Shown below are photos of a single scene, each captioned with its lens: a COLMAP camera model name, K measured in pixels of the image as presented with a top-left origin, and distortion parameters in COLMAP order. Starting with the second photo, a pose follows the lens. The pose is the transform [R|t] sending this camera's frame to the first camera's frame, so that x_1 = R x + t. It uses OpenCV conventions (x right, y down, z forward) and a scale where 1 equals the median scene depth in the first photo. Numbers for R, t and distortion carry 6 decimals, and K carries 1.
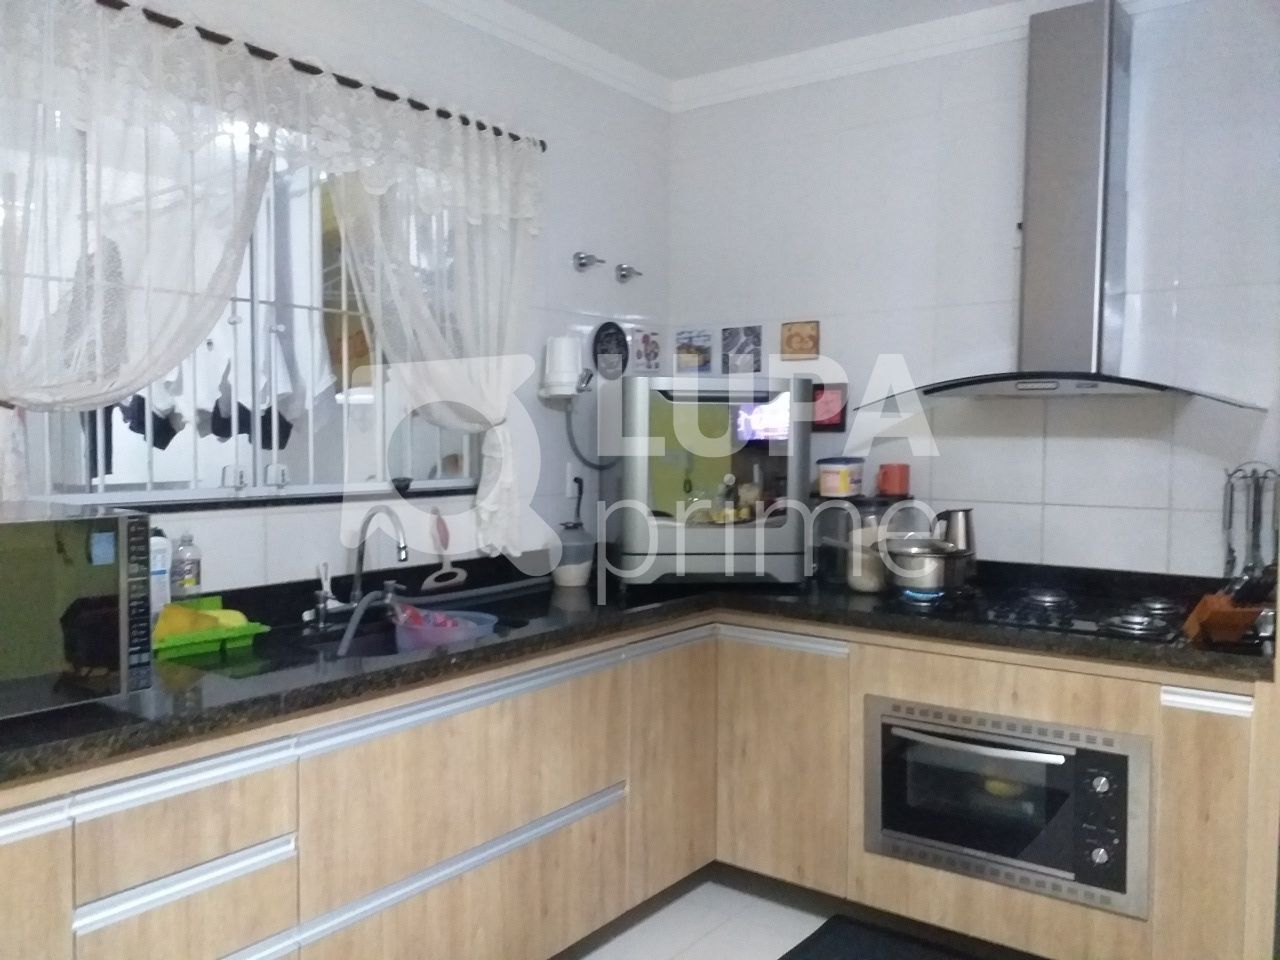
lens RADIAL K [[1026.2, 0, 640.7], [0, 1026.2, 501.2], [0, 0, 1]] dist [0.047931, -0.080803]
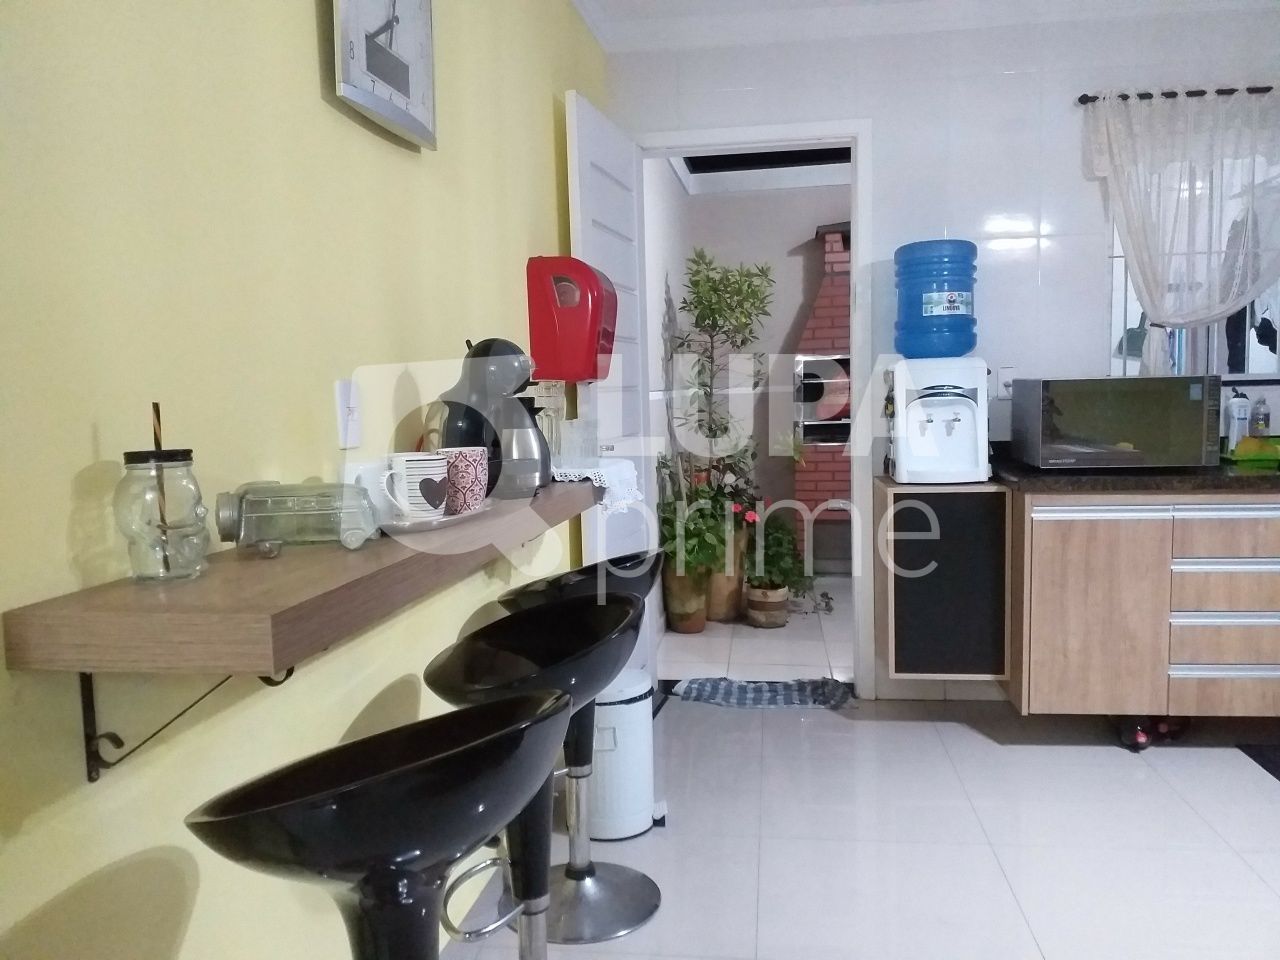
lens RADIAL K [[1001.6, 0, 640.0], [0, 1001.6, 480.0], [0, 0, 1]] dist [0.039812, -0.077060]
pose [[0.483328, 0.057032, -0.873580, 0.404995], [-0.016778, 0.998296, 0.055891, 0.073637], [0.875279, -0.012356, 0.483461, -0.539022]]
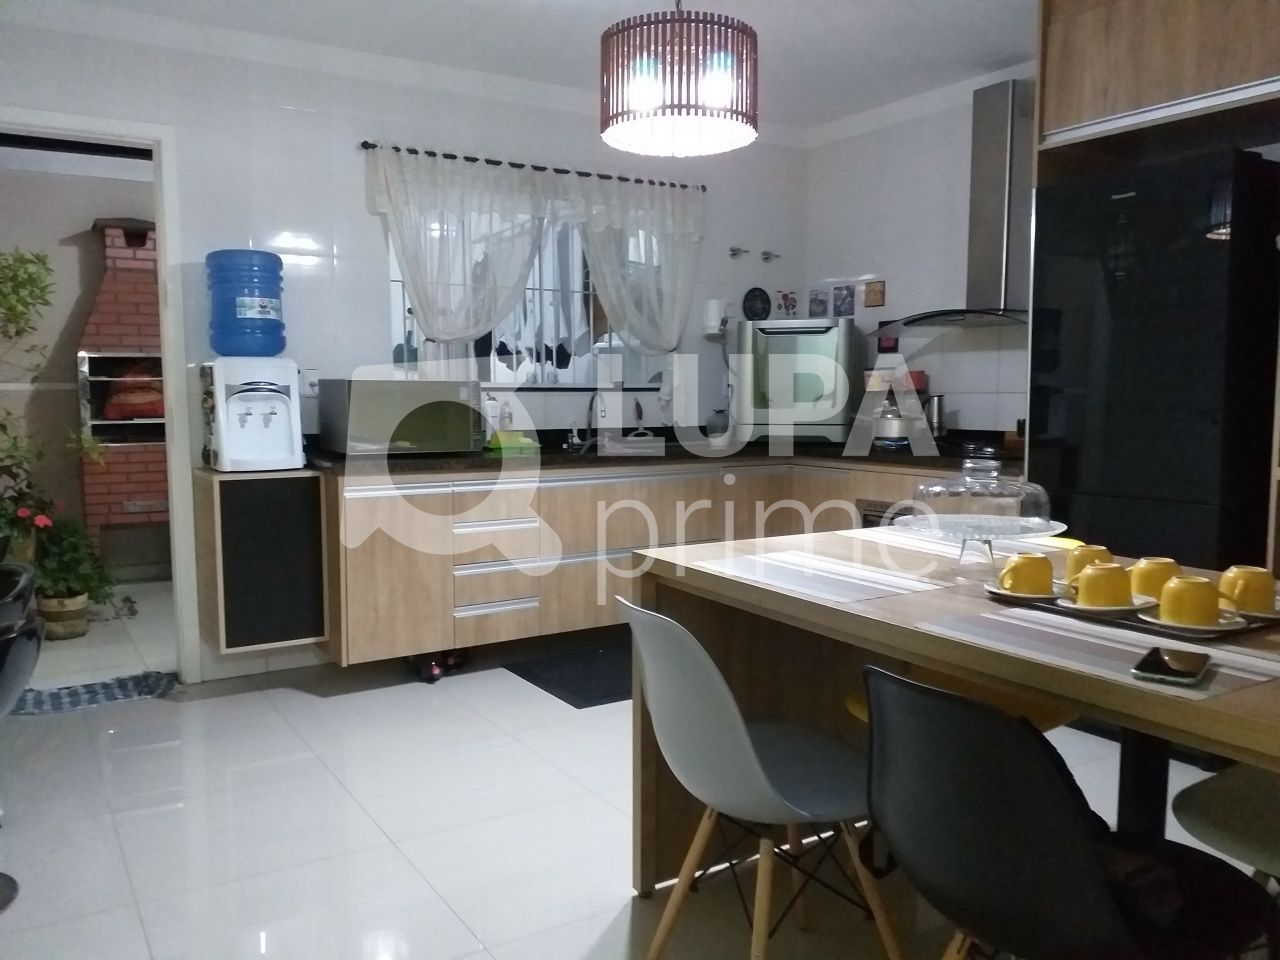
lens RADIAL K [[1042.7, 0, 676.4], [0, 1042.7, 517.5], [0, 0, 1]] dist [0.098300, -0.228974]
pose [[0.943054, 0.027643, -0.331490, 0.518630], [-0.008186, 0.998168, 0.059951, 0.114910], [0.332540, -0.053823, 0.941552, -0.792323]]
